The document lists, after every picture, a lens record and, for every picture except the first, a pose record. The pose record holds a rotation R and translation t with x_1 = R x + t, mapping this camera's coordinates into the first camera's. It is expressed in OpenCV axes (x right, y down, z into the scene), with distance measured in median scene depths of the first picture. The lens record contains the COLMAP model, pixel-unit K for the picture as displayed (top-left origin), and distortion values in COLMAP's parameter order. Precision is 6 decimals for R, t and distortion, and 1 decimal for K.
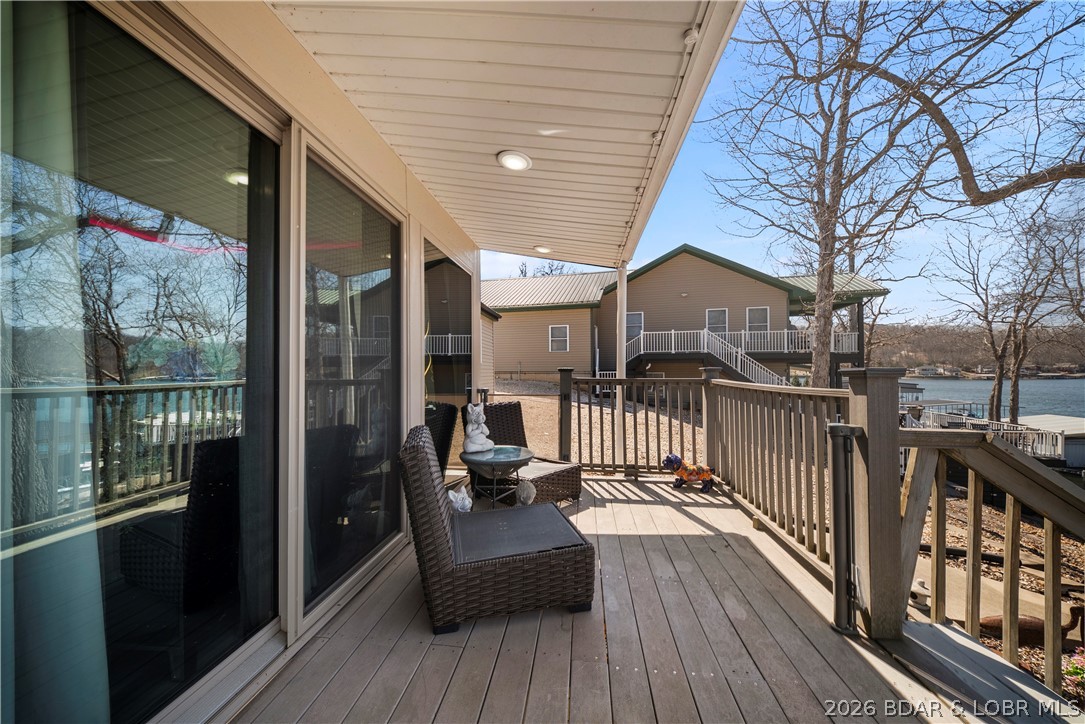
lens RADIAL K [[387.1, 0, 537.8], [0, 387.1, 378.4], [0, 0, 1]] dist [-0.000710, -0.002785]
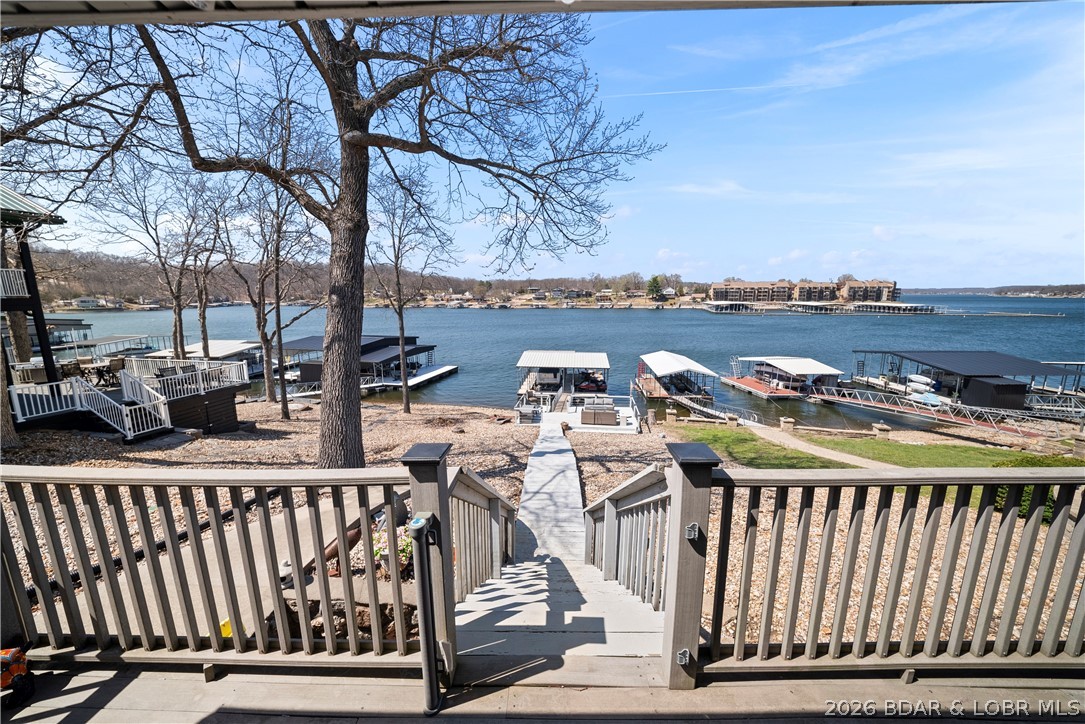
lens RADIAL K [[387.1, 0, 543.6], [0, 387.1, 358.6], [0, 0, 1]] dist [-0.000710, -0.002785]
pose [[-0.107911, -0.164338, 0.980484, -0.009437], [0.019265, 0.985712, 0.167334, -0.052331], [-0.993974, 0.036947, -0.103204, 0.103511]]
